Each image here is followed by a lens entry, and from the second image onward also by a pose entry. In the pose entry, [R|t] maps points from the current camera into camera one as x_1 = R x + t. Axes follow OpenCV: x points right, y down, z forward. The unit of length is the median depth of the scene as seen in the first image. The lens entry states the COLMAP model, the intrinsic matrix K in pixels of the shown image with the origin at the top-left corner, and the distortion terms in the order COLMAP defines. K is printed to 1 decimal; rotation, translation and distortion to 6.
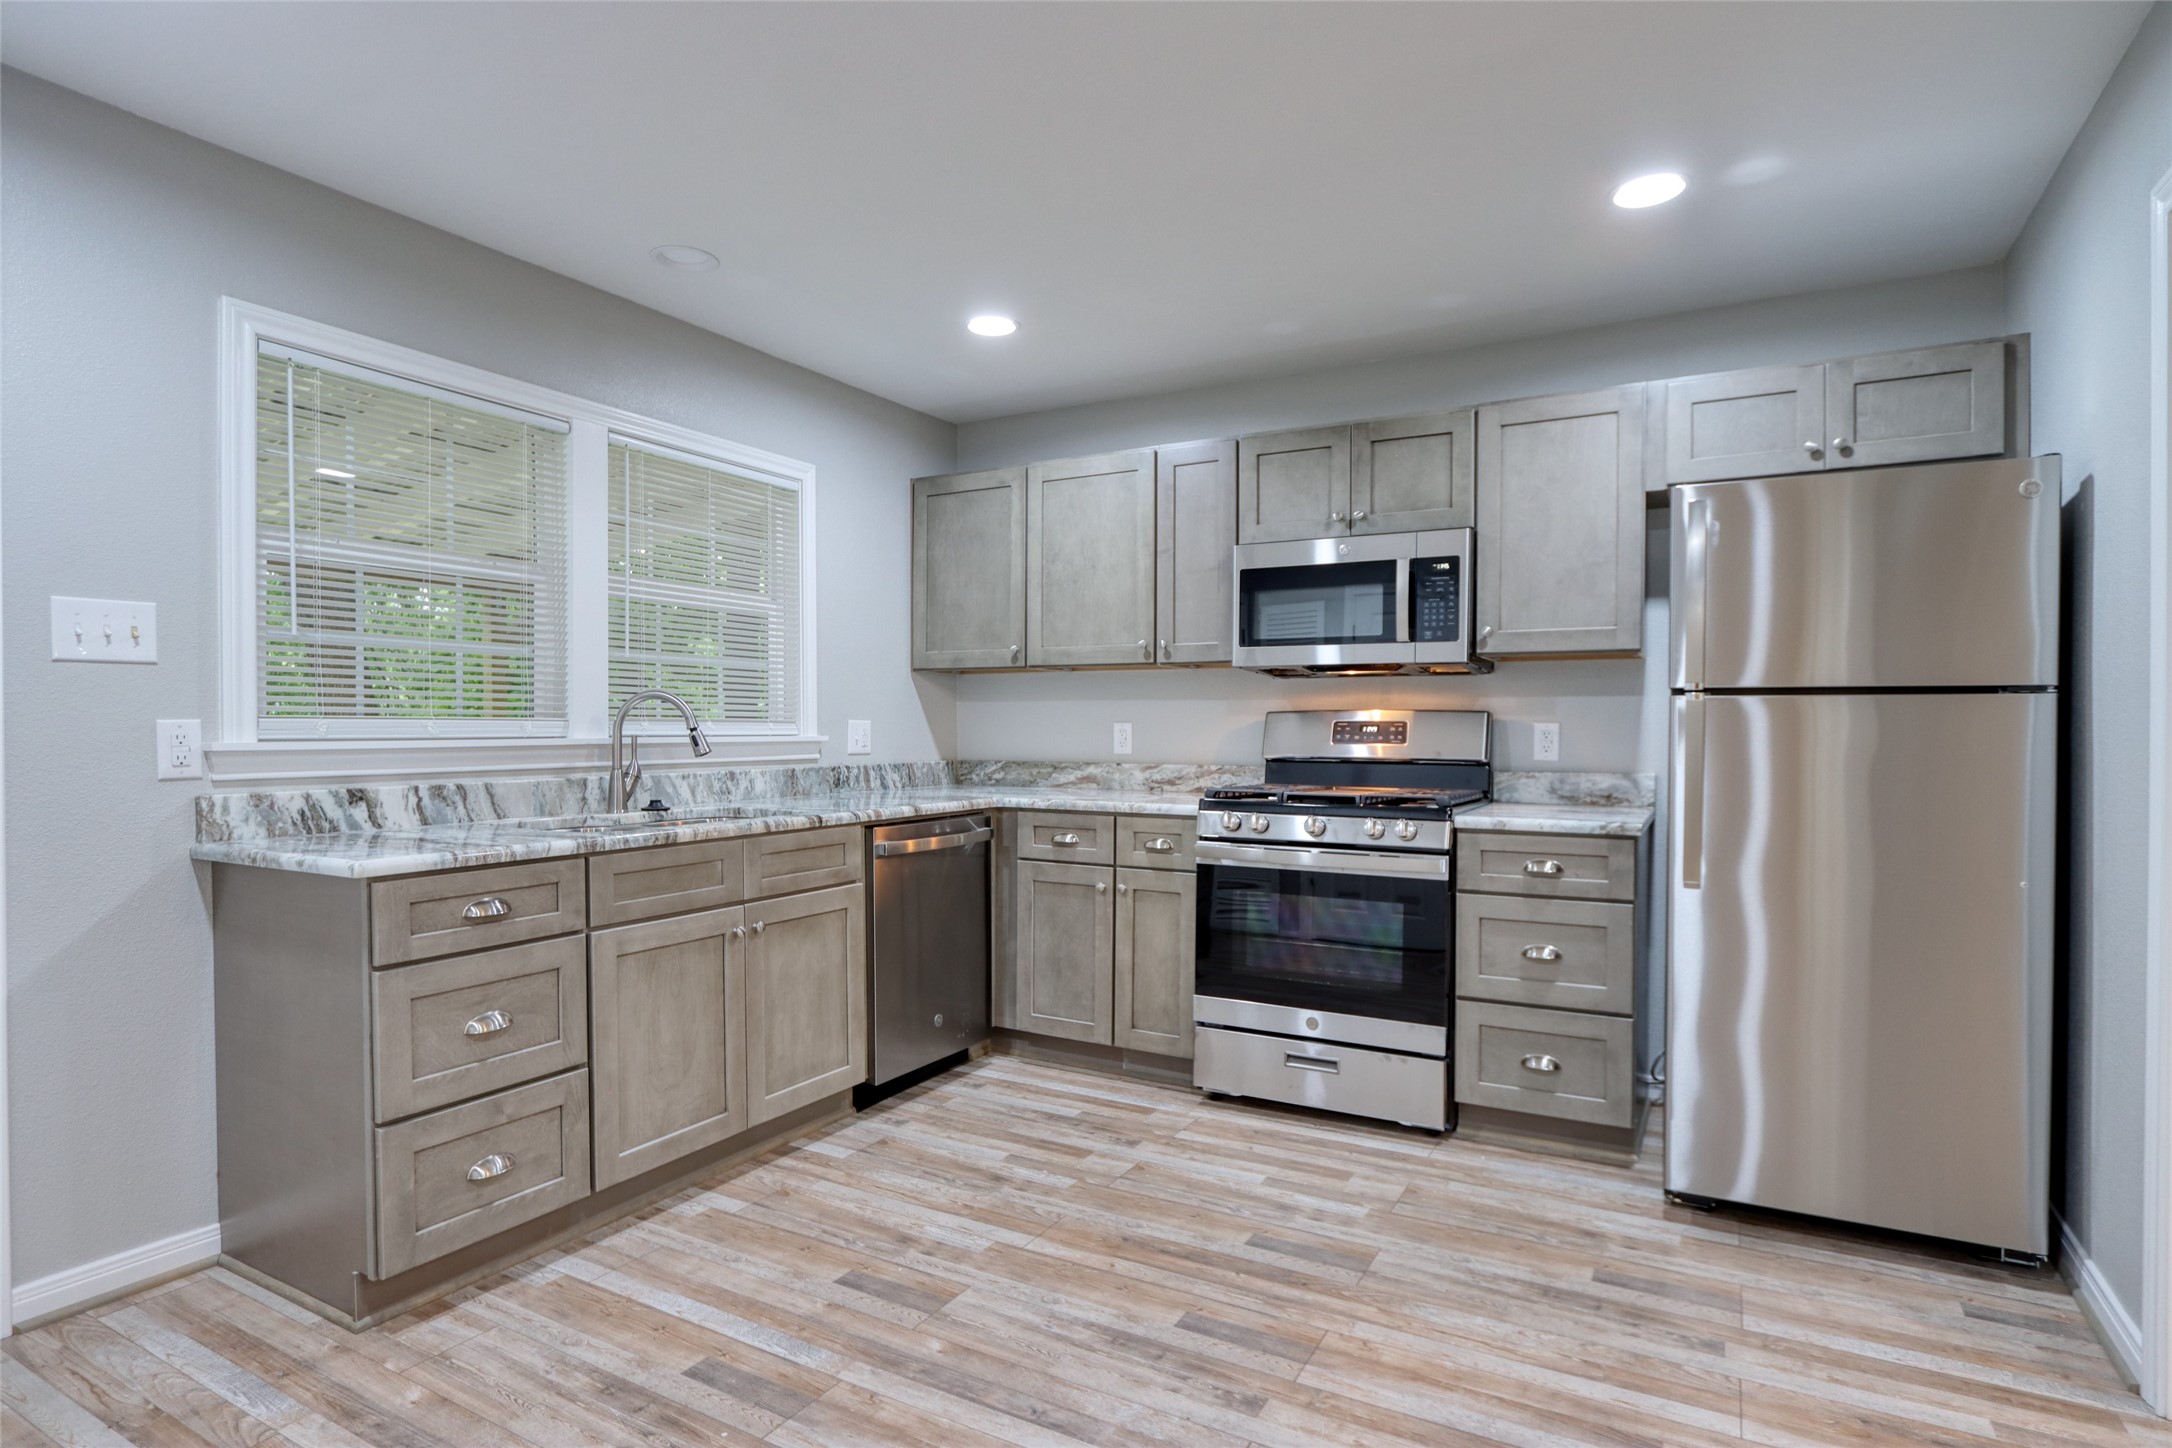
lens RADIAL K [[1133.9, 0, 1091.4], [0, 1133.9, 742.0], [0, 0, 1]] dist [-0.012582, 0.001922]
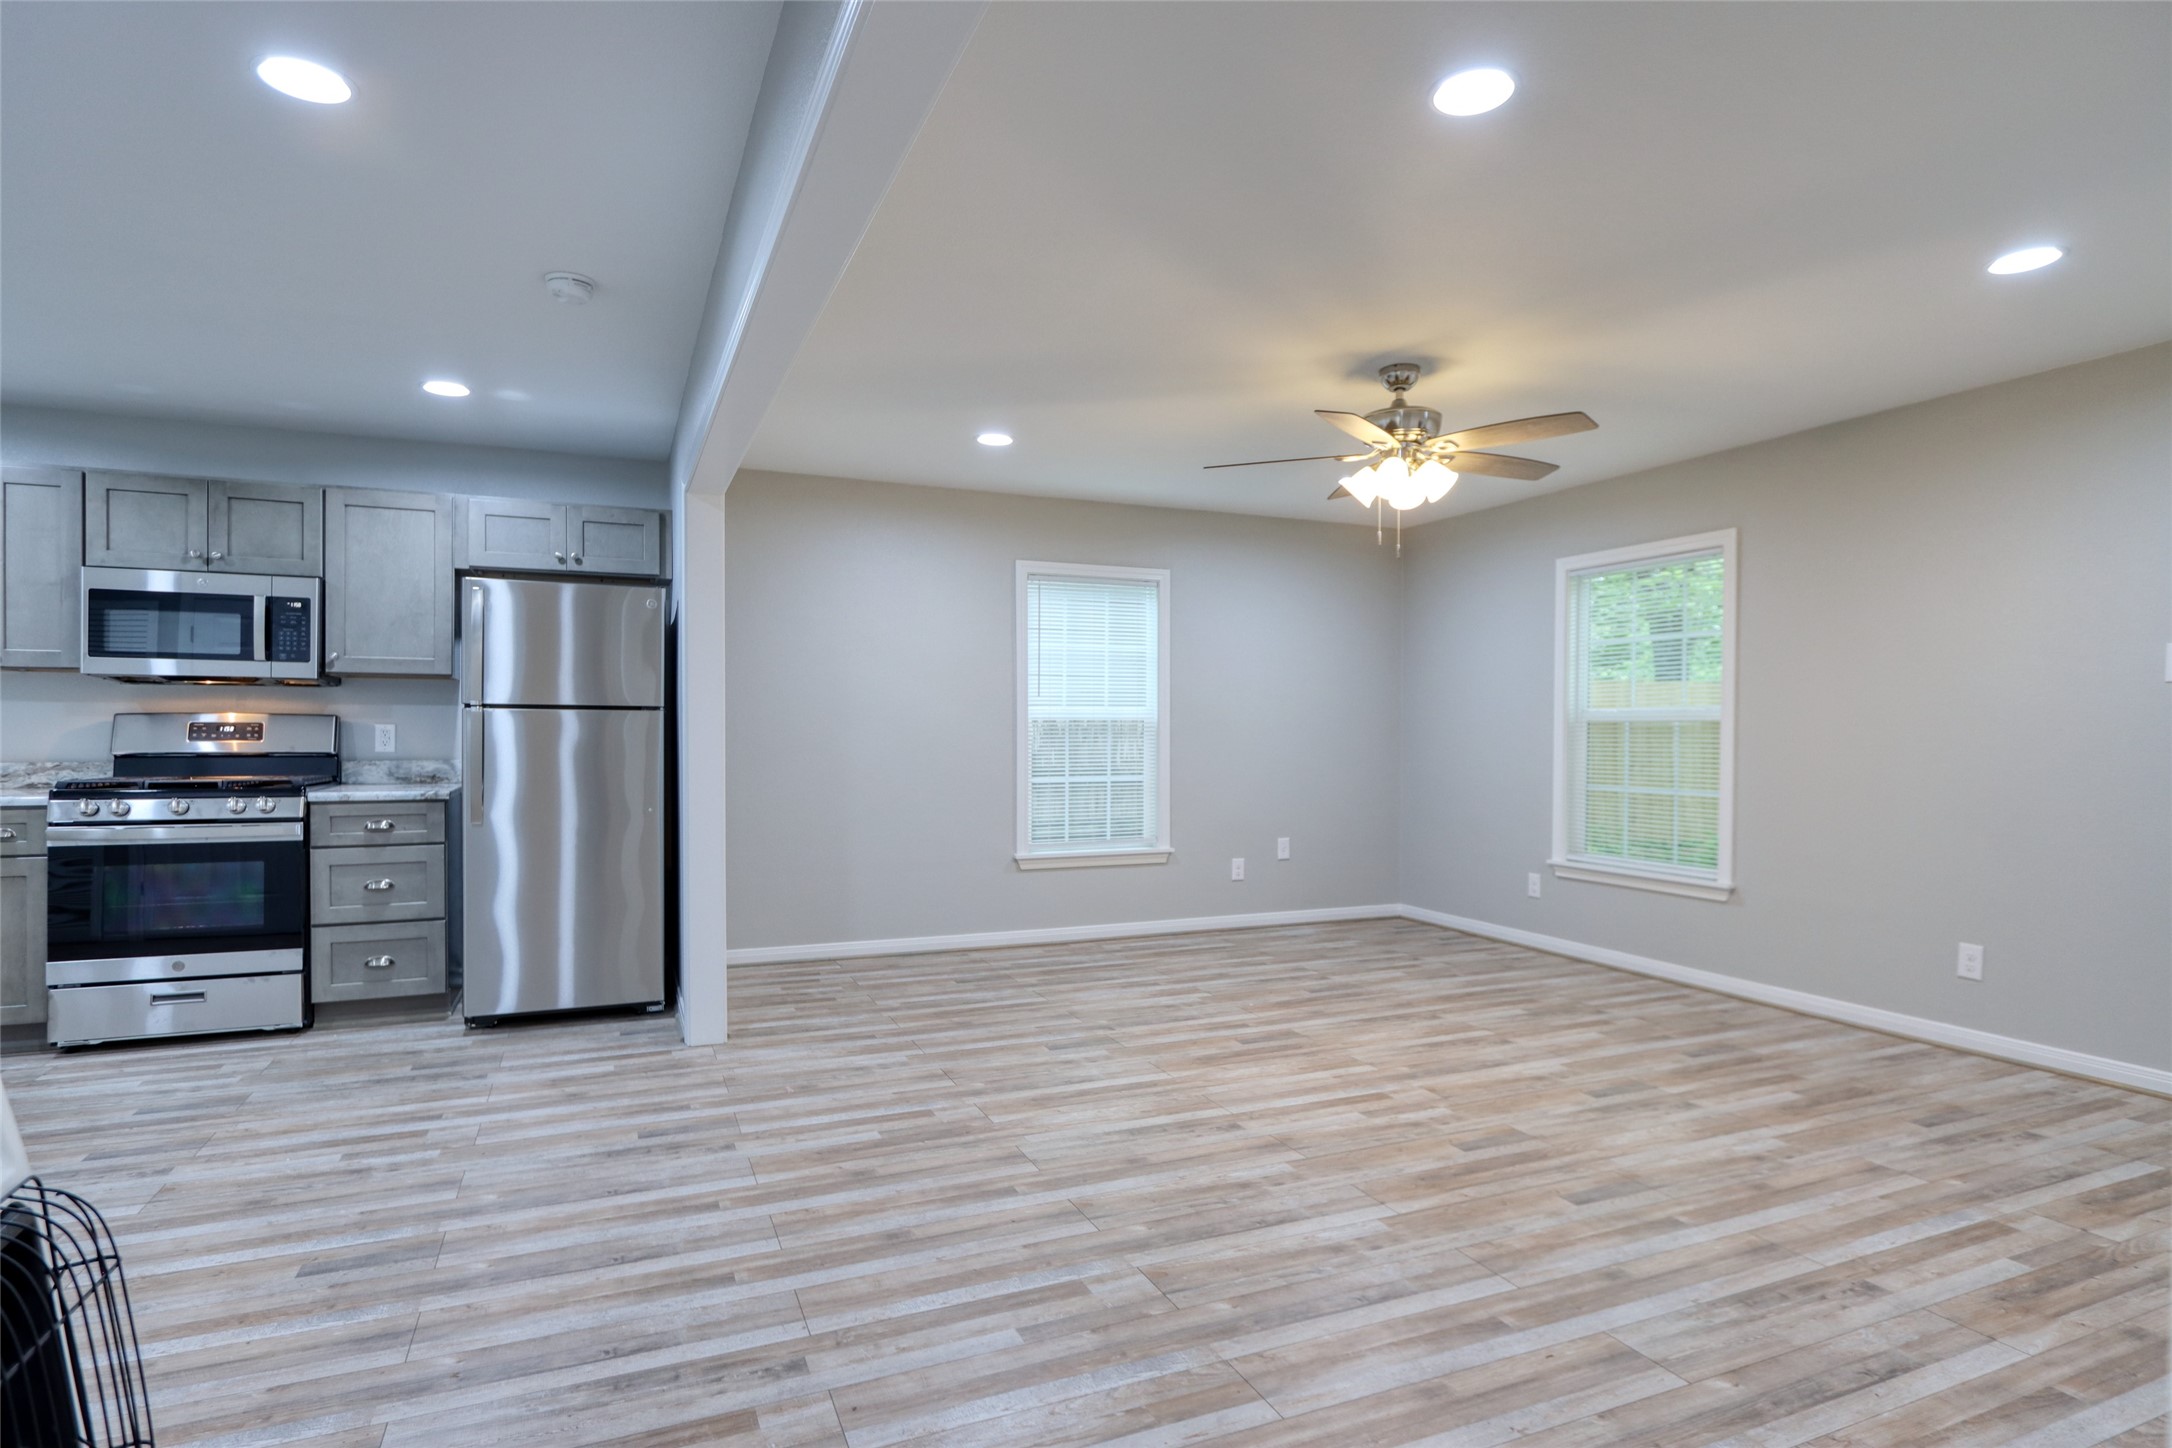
lens RADIAL K [[1133.9, 0, 1091.4], [0, 1133.9, 742.0], [0, 0, 1]] dist [-0.012582, 0.001922]
pose [[0.606958, -0.008290, 0.794690, -0.178602], [0.008435, 0.999956, 0.003989, 0.006865], [-0.794689, 0.004282, 0.607002, -0.554316]]
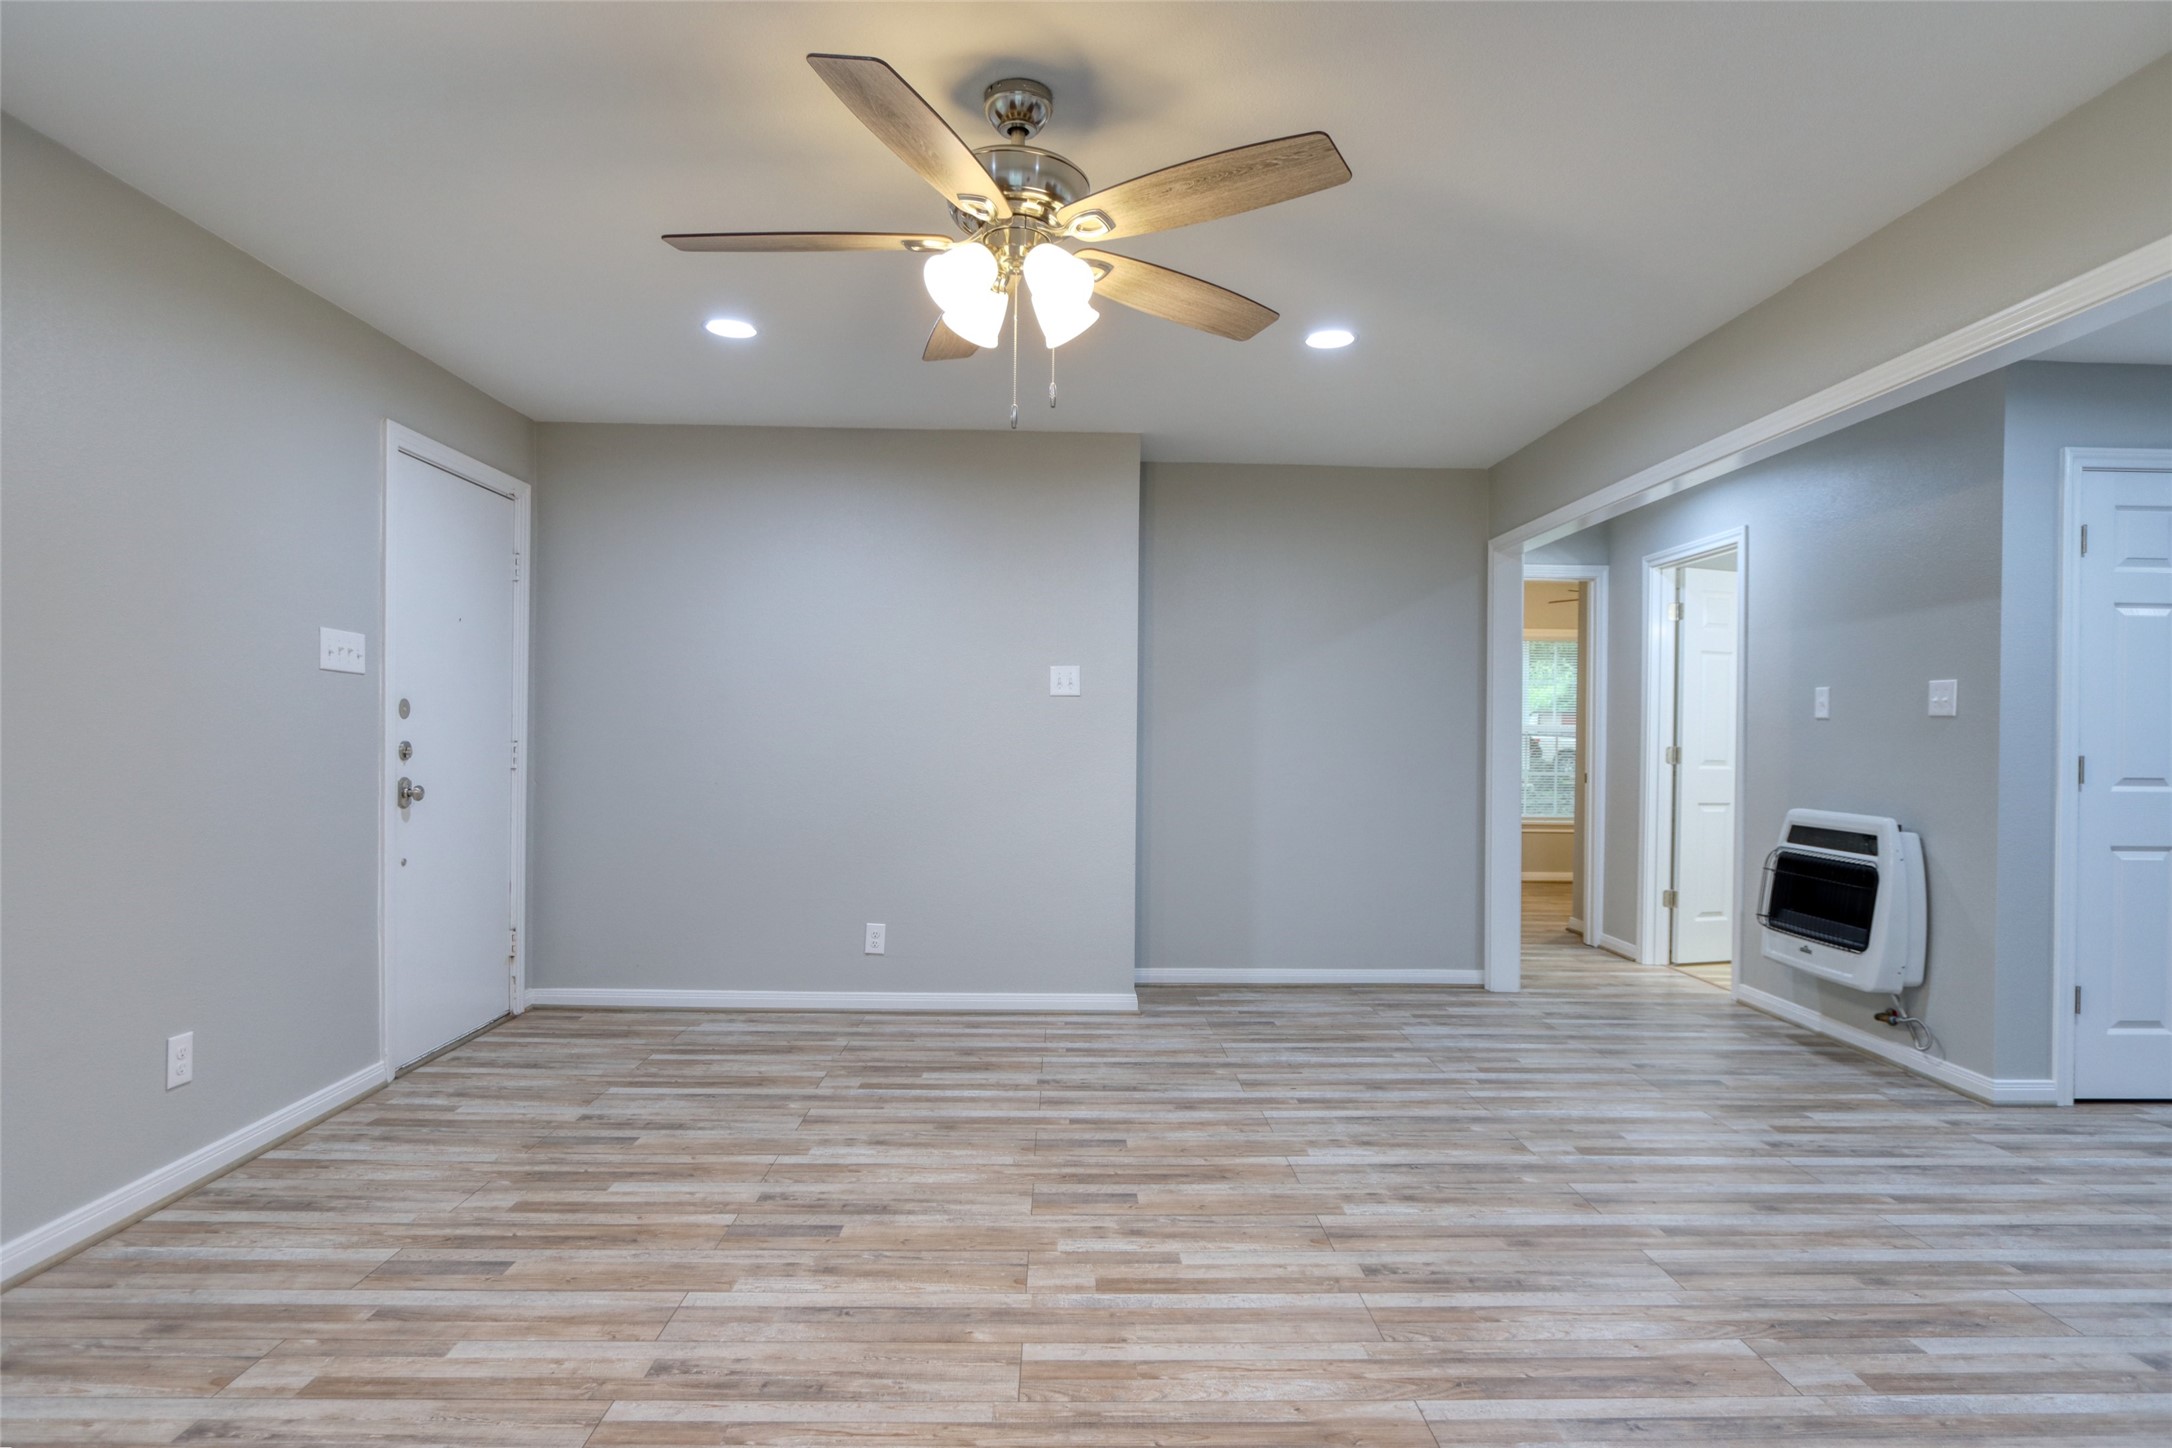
lens RADIAL K [[1156.5, 0, 1084.9], [0, 1156.5, 787.5], [0, 0, 1]] dist [-0.011365, 0.001710]
pose [[-0.861850, 0.012315, -0.507014, 1.277817], [-0.019913, 0.998113, 0.058093, -0.006241], [0.506772, 0.060163, -0.859978, 0.524893]]
